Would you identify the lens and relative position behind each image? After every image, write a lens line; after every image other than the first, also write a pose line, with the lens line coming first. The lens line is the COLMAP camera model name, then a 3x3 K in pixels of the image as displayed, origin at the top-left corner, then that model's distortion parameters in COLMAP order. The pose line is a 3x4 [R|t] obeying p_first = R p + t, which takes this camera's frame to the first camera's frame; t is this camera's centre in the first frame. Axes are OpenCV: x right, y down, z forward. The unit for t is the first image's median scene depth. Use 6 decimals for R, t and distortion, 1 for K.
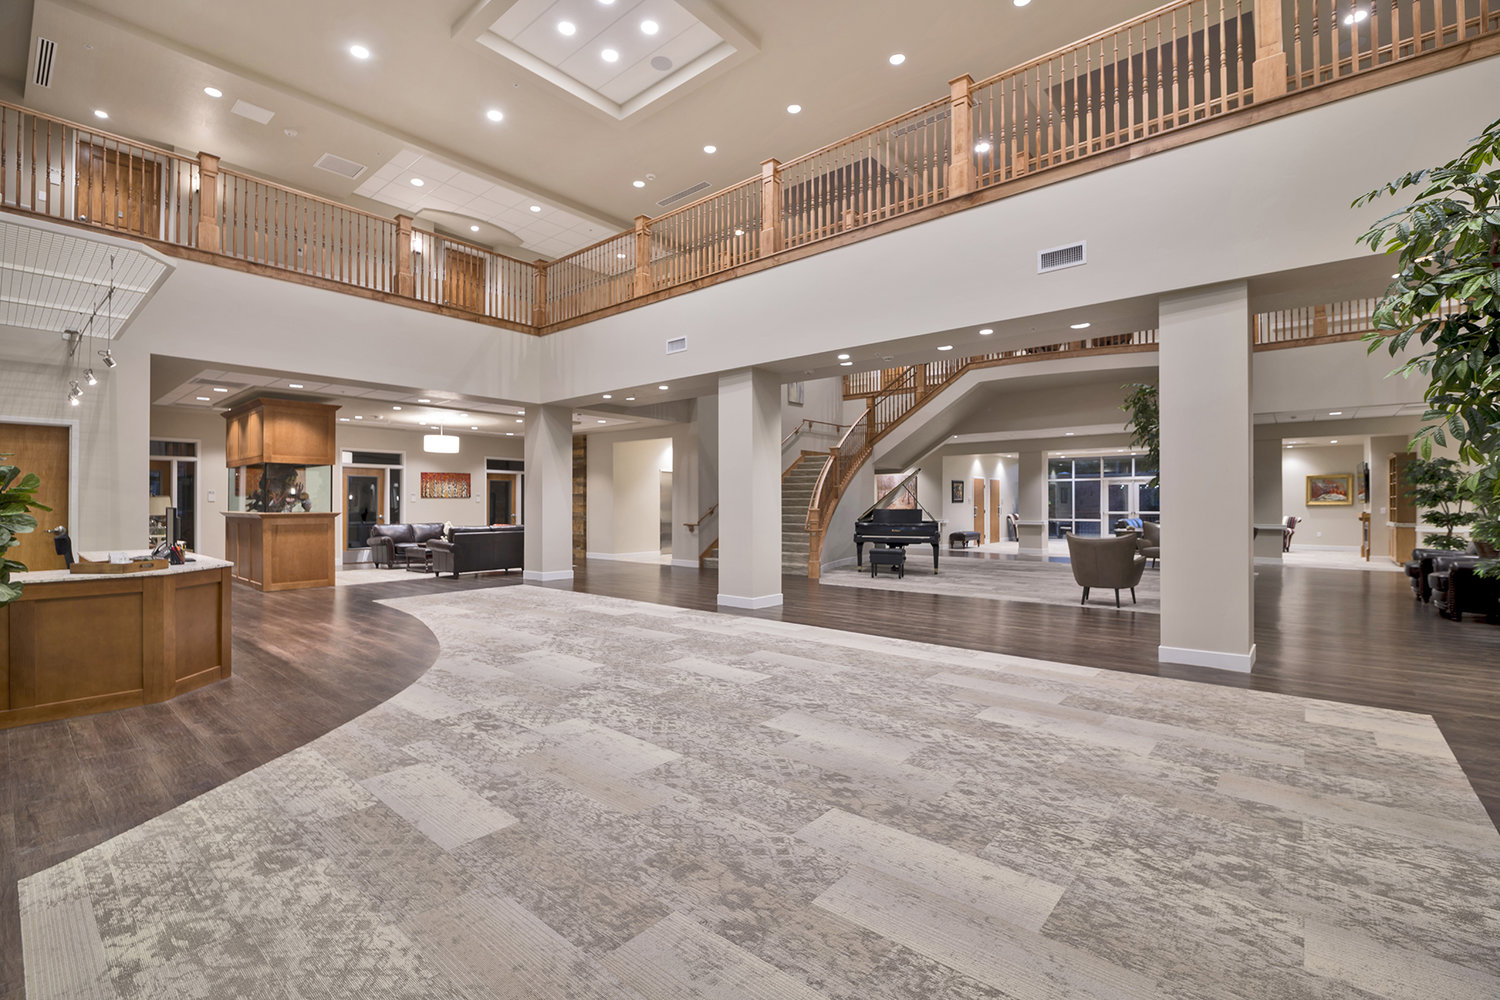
lens RADIAL K [[657.6, 0, 745.7], [0, 657.6, 505.2], [0, 0, 1]] dist [-0.011046, 0.000291]
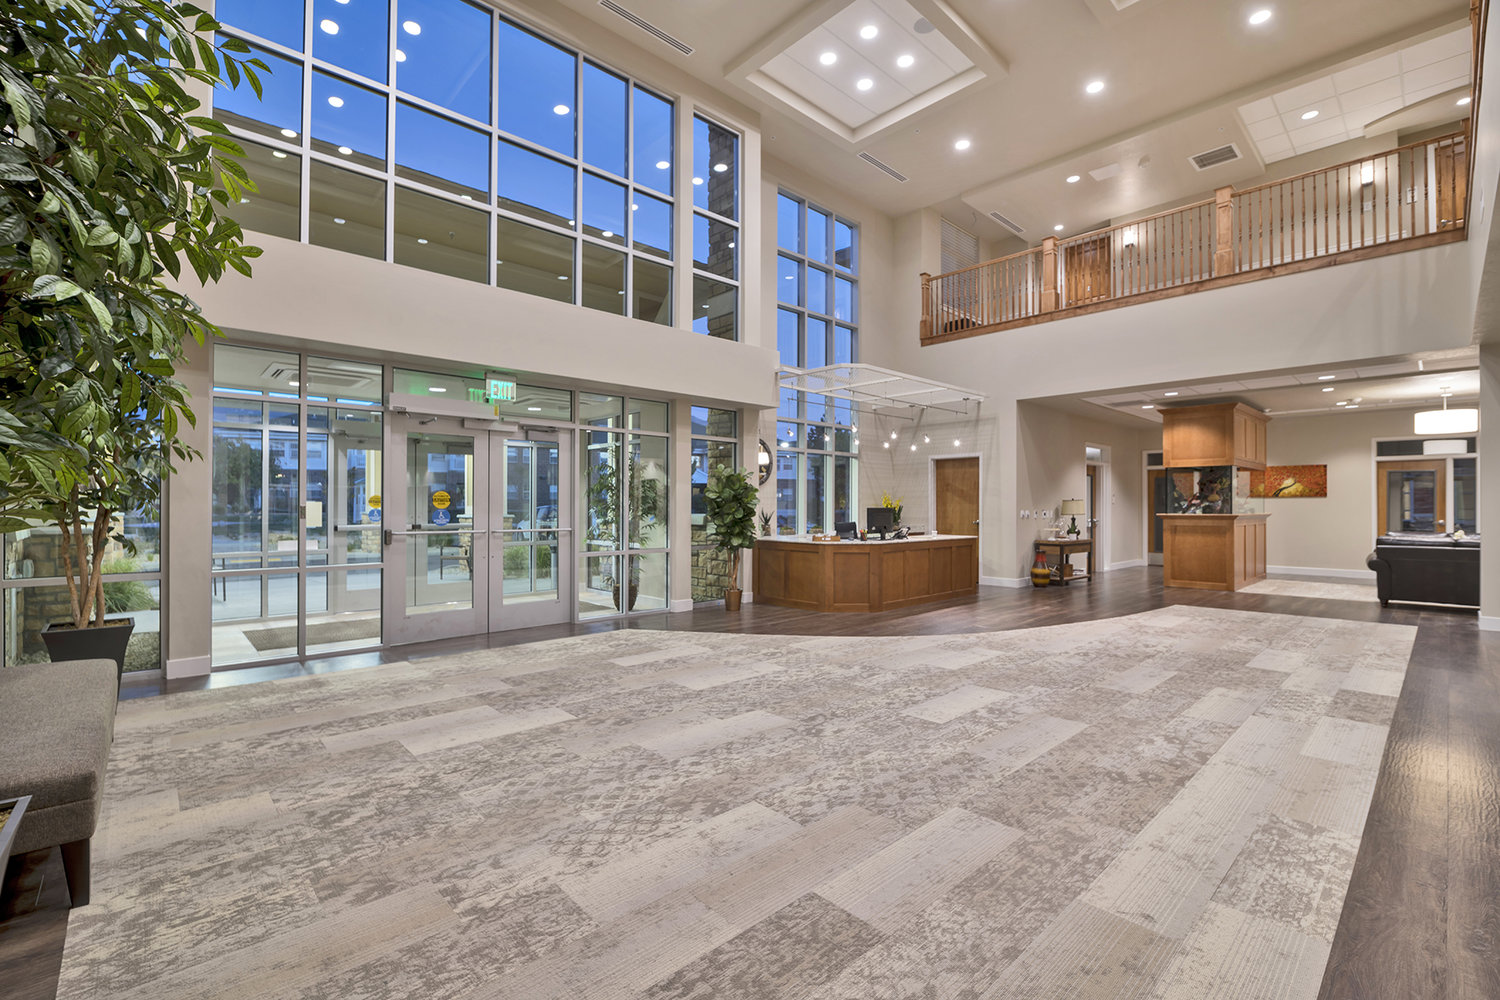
lens RADIAL K [[657.6, 0, 745.4], [0, 657.6, 493.7], [0, 0, 1]] dist [-0.011046, 0.000291]
pose [[-0.116716, -0.019128, -0.992981, 1.258982], [-0.002873, 0.999817, -0.018922, 0.001604], [0.993161, 0.000644, -0.116750, 1.269808]]
